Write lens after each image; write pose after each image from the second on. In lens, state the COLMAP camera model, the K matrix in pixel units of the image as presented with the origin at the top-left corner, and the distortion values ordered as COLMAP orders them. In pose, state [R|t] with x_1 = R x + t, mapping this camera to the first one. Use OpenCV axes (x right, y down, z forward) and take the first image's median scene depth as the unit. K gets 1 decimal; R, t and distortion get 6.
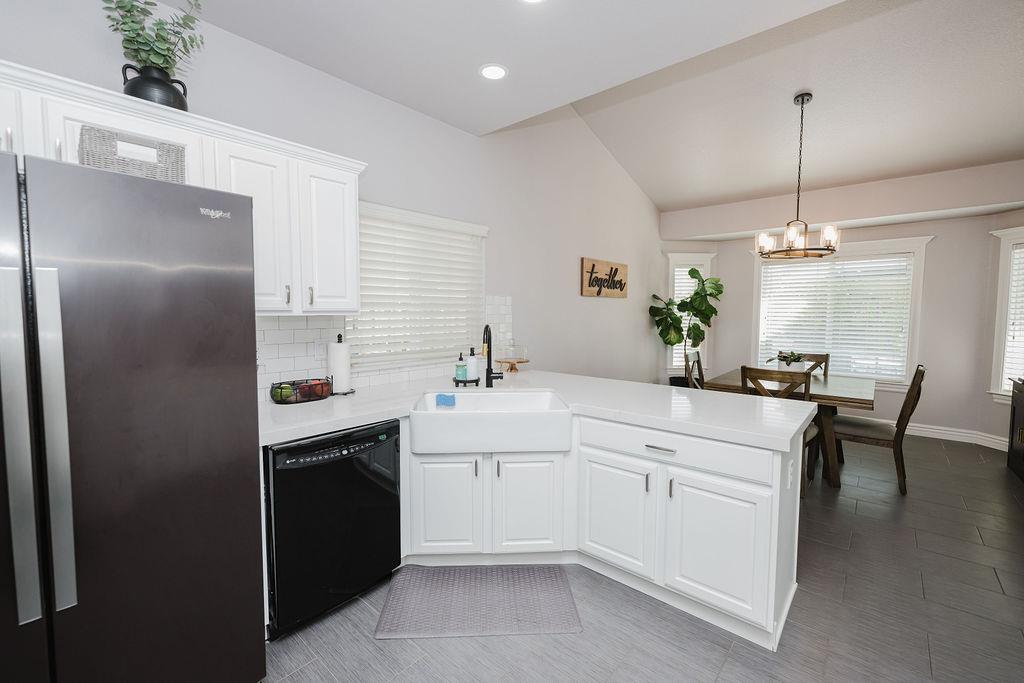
lens RADIAL K [[429.9, 0, 511.3], [0, 429.9, 338.2], [0, 0, 1]] dist [-0.000095, -0.000090]
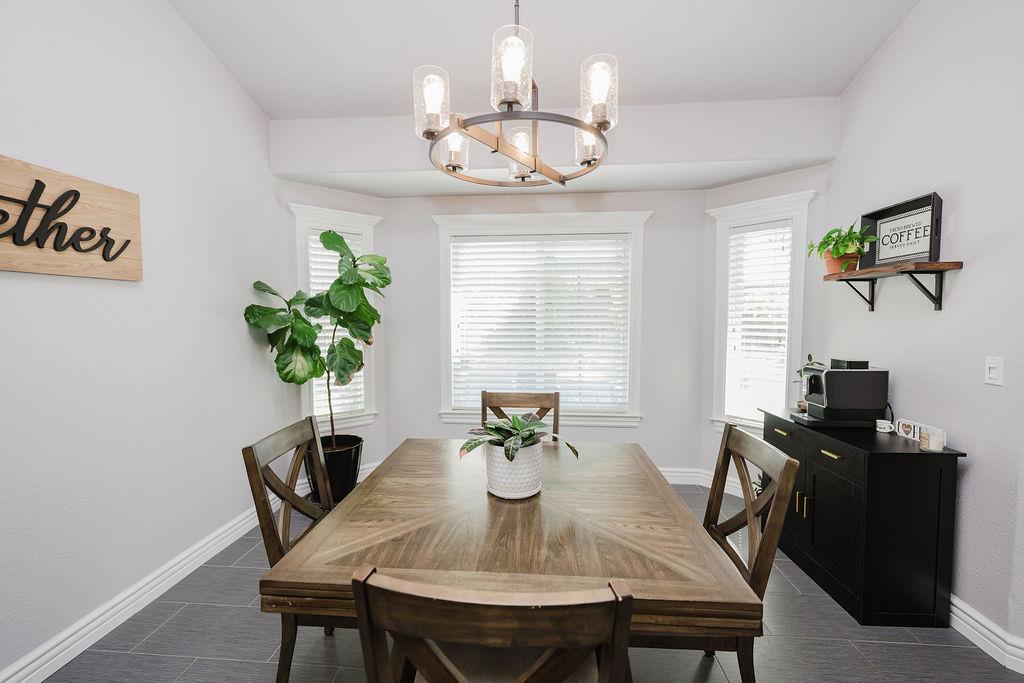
lens RADIAL K [[429.9, 0, 511.3], [0, 429.9, 338.2], [0, 0, 1]] dist [-0.000095, -0.000090]
pose [[0.799075, -0.035814, 0.600163, 0.302147], [0.041681, 0.999122, 0.004126, -0.030901], [-0.599784, 0.021718, 0.799867, 0.497254]]
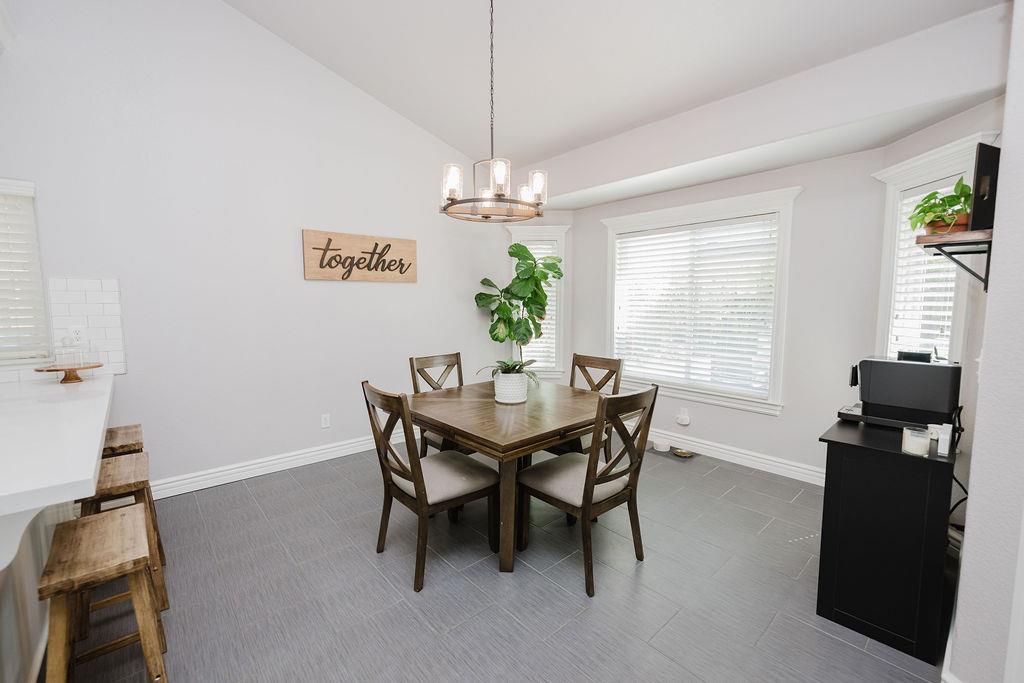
lens RADIAL K [[434.5, 0, 509.2], [0, 434.5, 337.2], [0, 0, 1]] dist [0.001798, 0.000122]
pose [[0.991903, 0.007036, -0.126799, 0.542991], [-0.004299, 0.999752, 0.021848, -0.011124], [0.126921, -0.021126, 0.991688, 0.227571]]
